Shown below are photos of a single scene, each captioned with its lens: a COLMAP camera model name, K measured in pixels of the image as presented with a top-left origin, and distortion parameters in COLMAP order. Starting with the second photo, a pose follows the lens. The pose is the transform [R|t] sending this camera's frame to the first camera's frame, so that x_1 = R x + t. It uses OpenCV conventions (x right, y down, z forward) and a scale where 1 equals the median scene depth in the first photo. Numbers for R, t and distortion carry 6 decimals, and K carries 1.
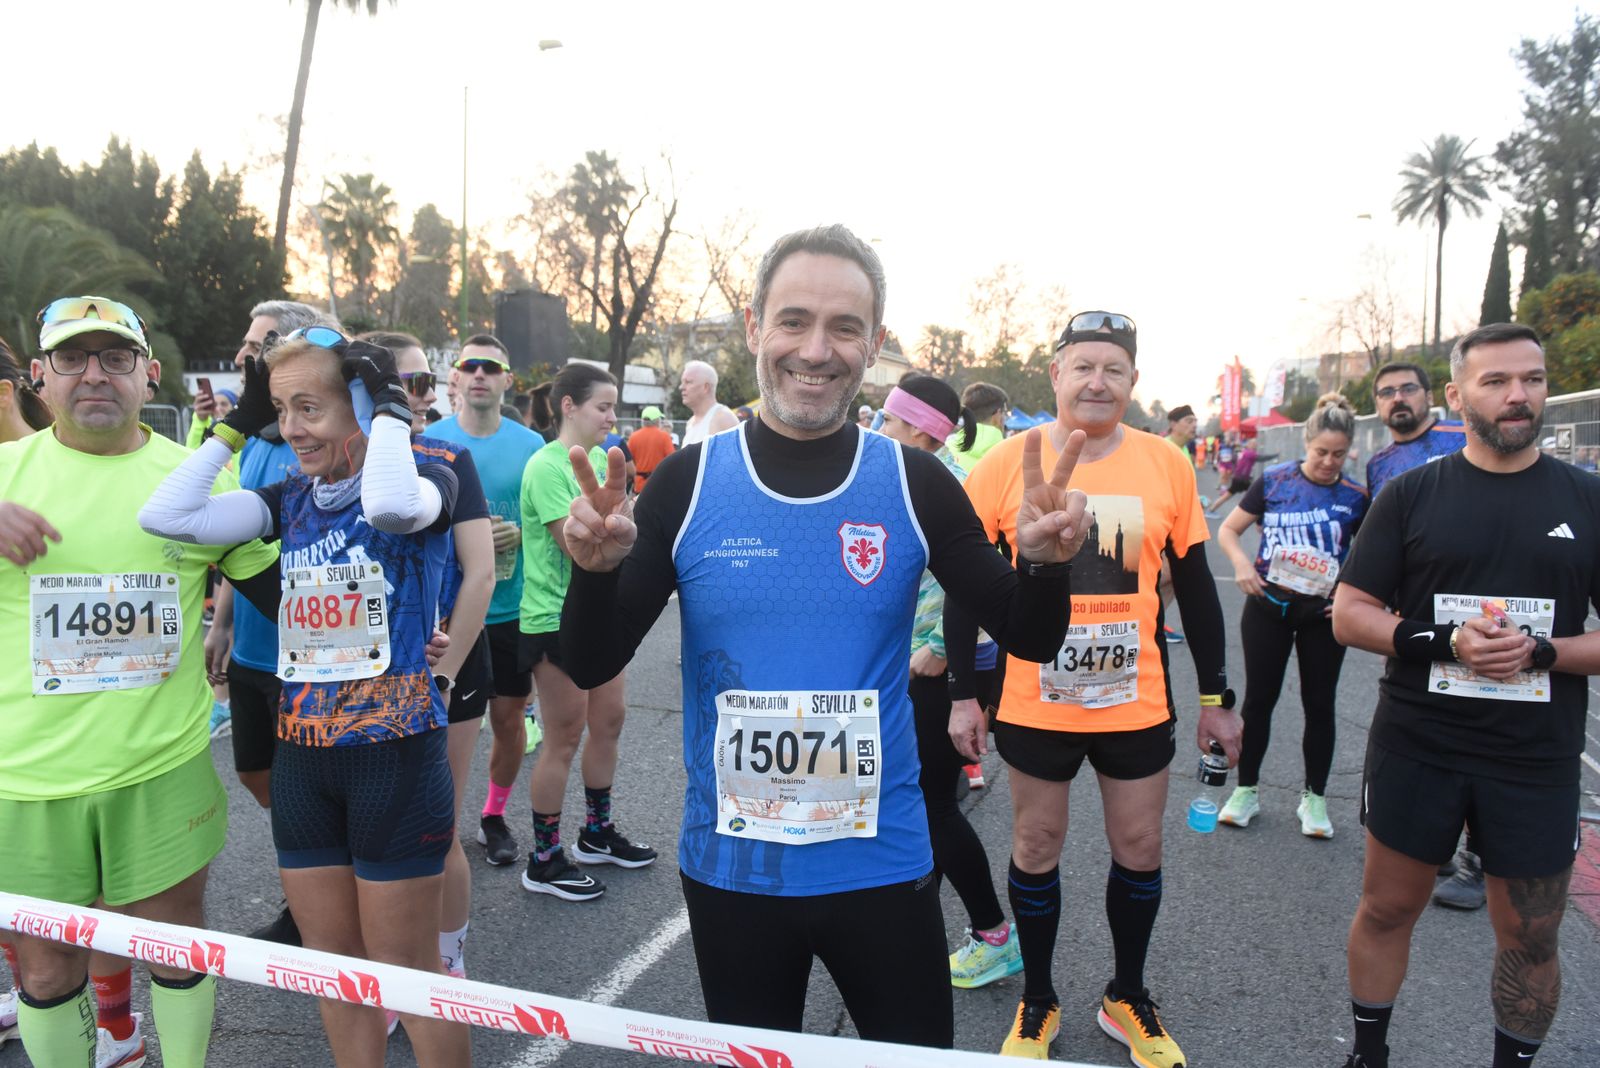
lens RADIAL K [[1109.3, 0, 805.1], [0, 1109.3, 520.6], [0, 0, 1]] dist [-0.051288, 0.000695]
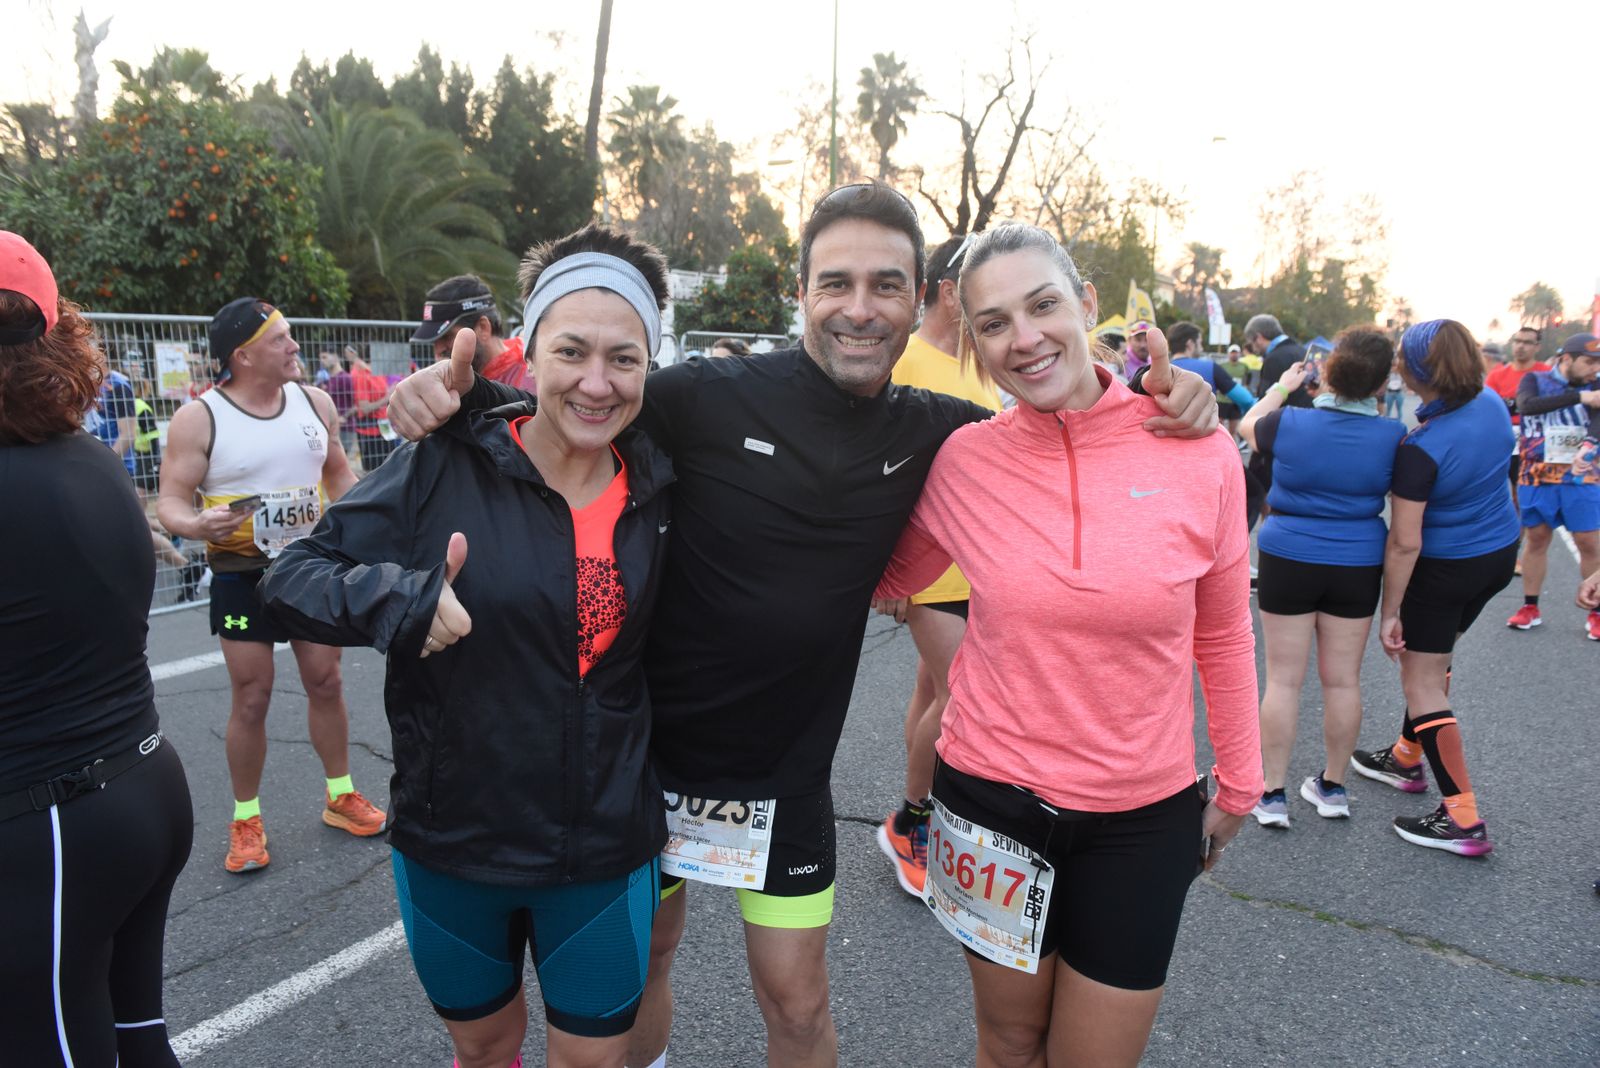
lens RADIAL K [[1109.3, 0, 802.1], [0, 1109.3, 531.6], [0, 0, 1]] dist [-0.051288, 0.000695]
pose [[0.981172, 0.027233, -0.191207, -0.121796], [-0.012676, 0.996955, 0.076947, -0.011332], [0.192720, -0.073075, 0.978529, 0.102960]]
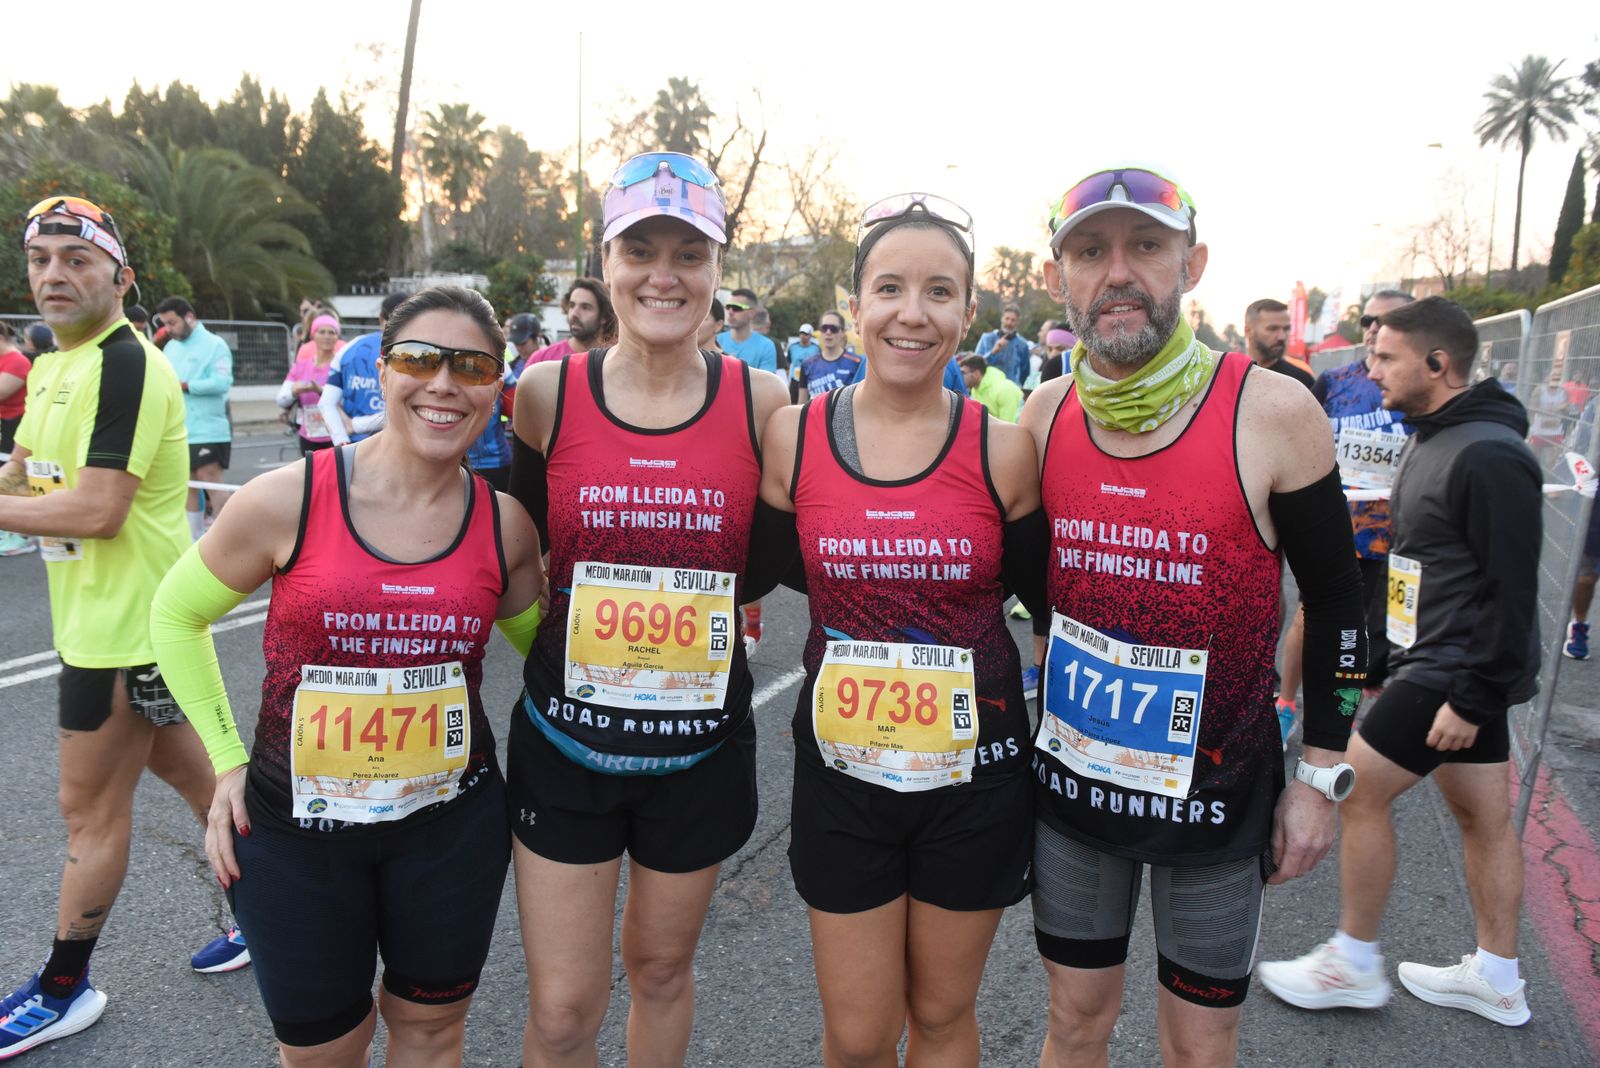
lens RADIAL K [[1109.3, 0, 809.6], [0, 1109.3, 531.0], [0, 0, 1]] dist [-0.051288, 0.000695]
pose [[0.998553, 0.014620, -0.051759, -0.014173], [-0.010514, 0.996840, 0.078740, 0.007399], [0.052747, -0.078082, 0.995551, -0.081472]]
